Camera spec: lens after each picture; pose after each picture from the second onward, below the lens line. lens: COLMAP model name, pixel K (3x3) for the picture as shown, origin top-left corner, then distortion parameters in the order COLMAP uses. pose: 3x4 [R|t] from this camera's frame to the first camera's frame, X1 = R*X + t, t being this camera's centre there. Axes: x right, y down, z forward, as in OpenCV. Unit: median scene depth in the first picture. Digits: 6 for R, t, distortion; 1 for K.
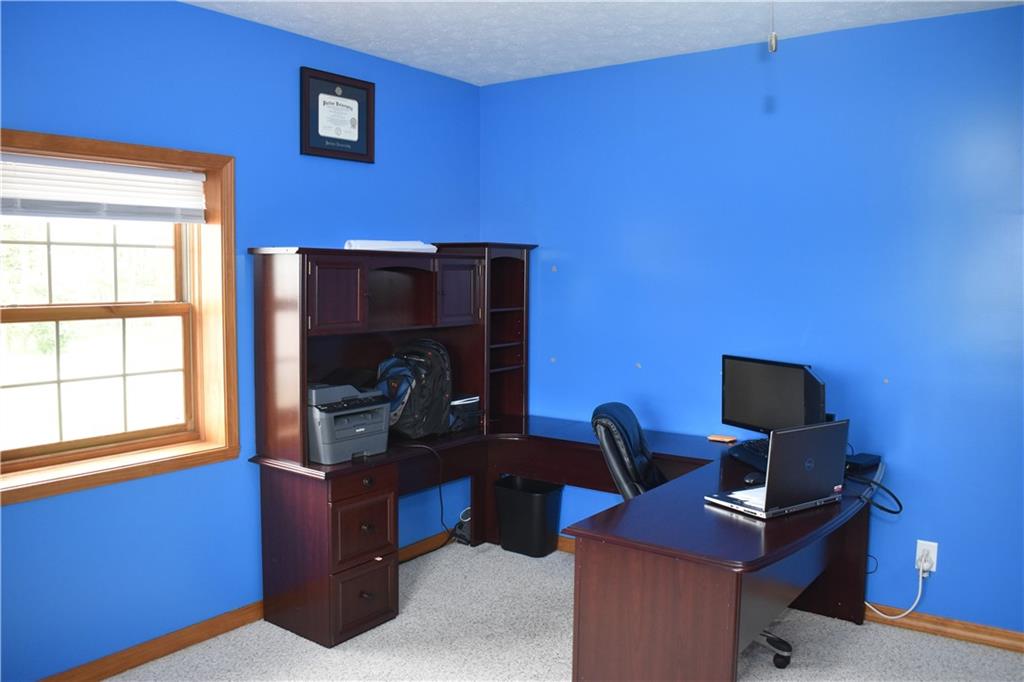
lens RADIAL K [[826.8, 0, 508.2], [0, 826.8, 336.6], [0, 0, 1]] dist [-0.098888, 0.005041]
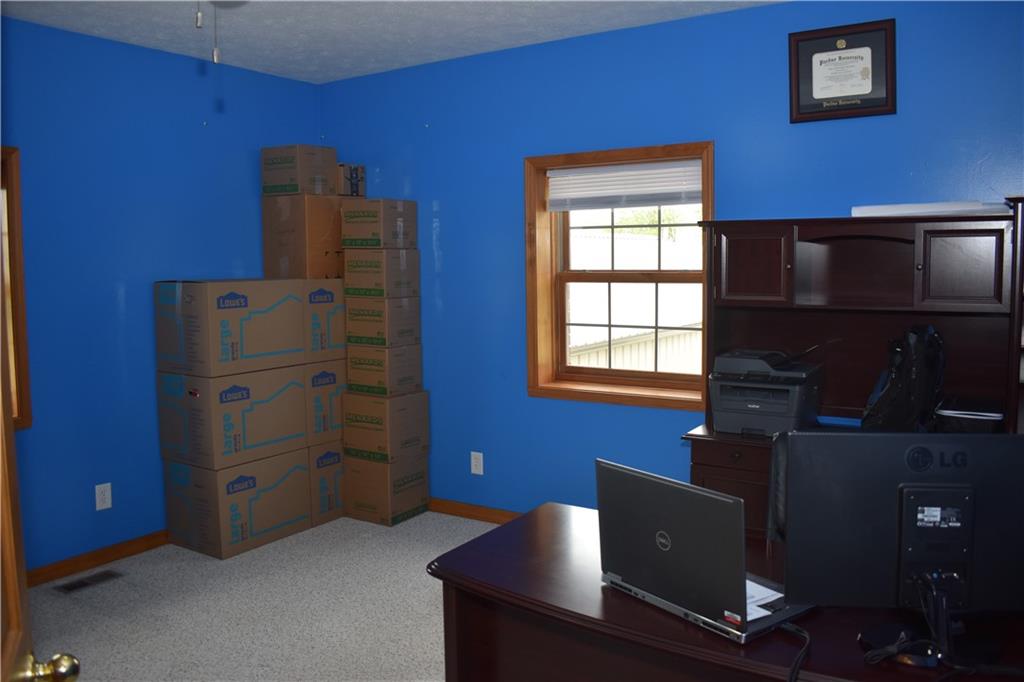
lens RADIAL K [[826.8, 0, 508.2], [0, 826.8, 336.6], [0, 0, 1]] dist [-0.098888, 0.005041]
pose [[0.050642, 0.089186, -0.994727, 0.711294], [-0.058580, 0.994555, 0.086189, -0.032204], [0.996997, 0.053907, 0.055591, 0.612818]]
